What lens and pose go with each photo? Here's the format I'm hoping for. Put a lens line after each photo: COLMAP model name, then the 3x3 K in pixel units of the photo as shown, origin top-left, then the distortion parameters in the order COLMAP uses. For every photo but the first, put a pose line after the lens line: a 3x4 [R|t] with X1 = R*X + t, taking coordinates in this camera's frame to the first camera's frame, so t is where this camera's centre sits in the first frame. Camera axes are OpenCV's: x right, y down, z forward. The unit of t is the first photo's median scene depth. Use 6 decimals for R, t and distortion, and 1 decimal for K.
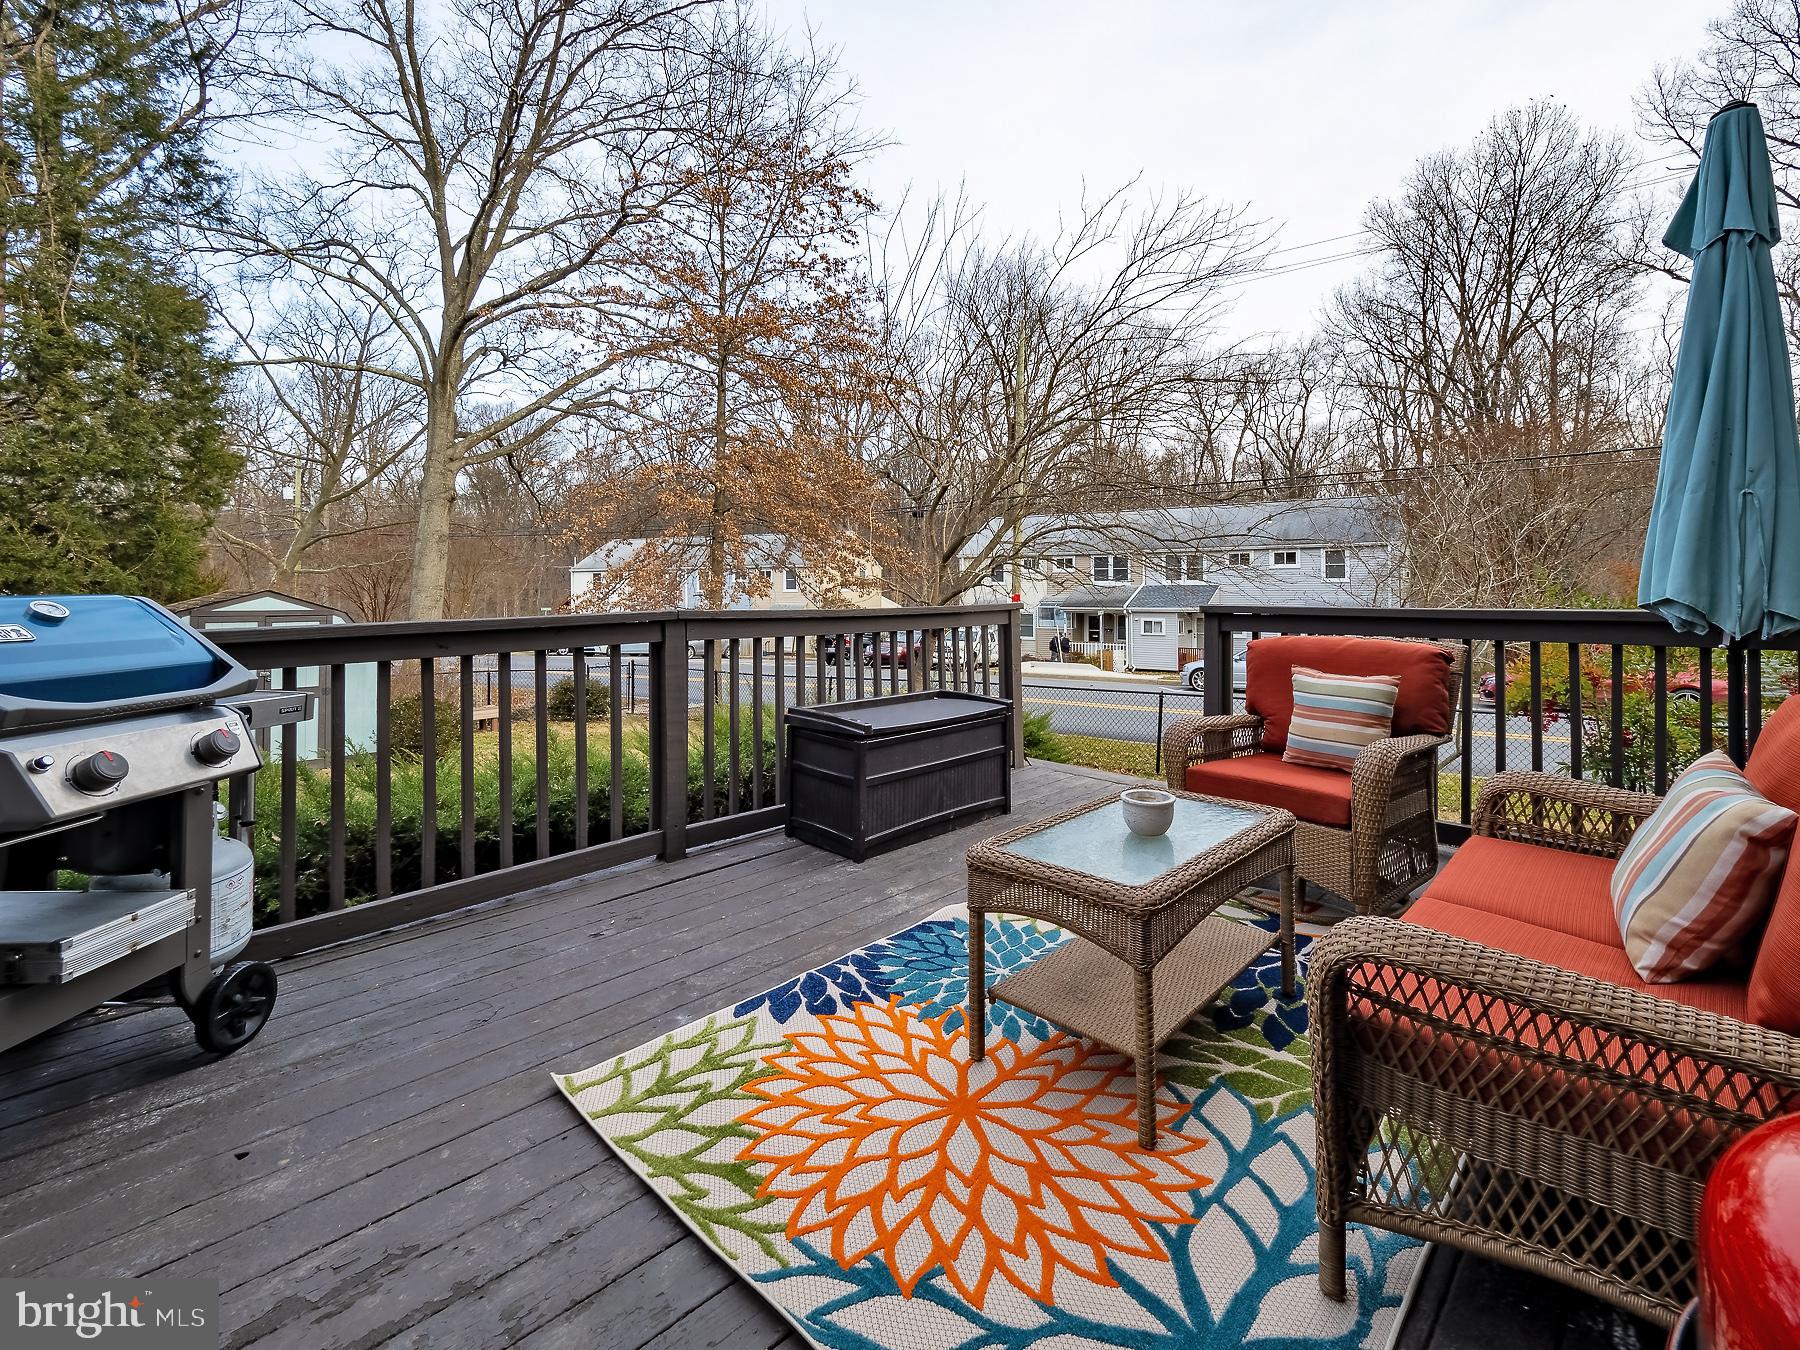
lens RADIAL K [[788.0, 0, 952.3], [0, 788.0, 587.0], [0, 0, 1]] dist [-0.009813, -0.000116]
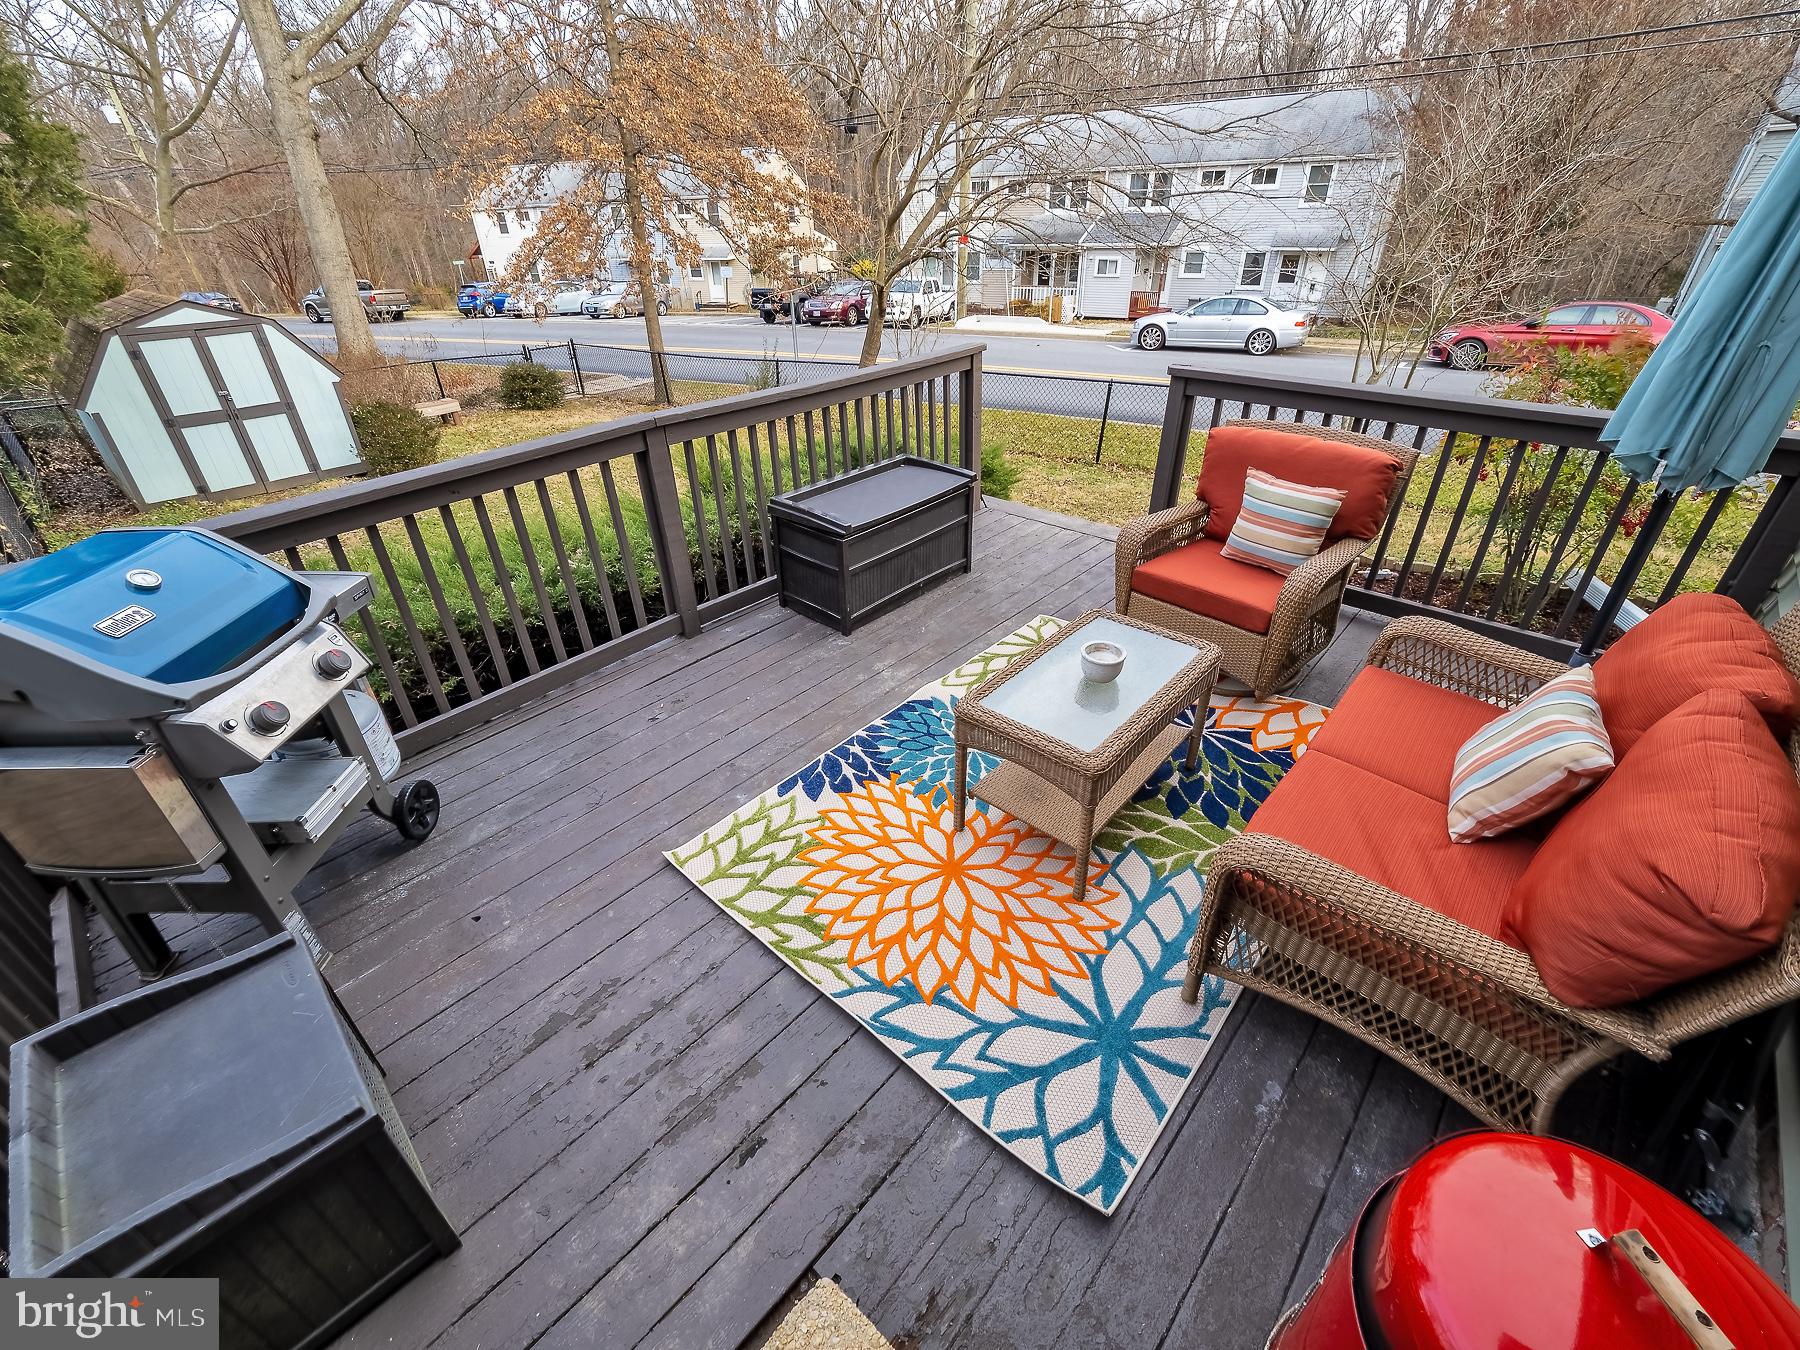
lens RADIAL K [[740.9, 0, 891.0], [0, 740.9, 659.6], [0, 0, 1]] dist [0.000321, -0.002079]
pose [[0.999675, -0.022447, -0.012050, -0.069962], [0.025437, 0.853113, 0.521105, -0.362274], [-0.001418, -0.521243, 0.853407, 0.029744]]
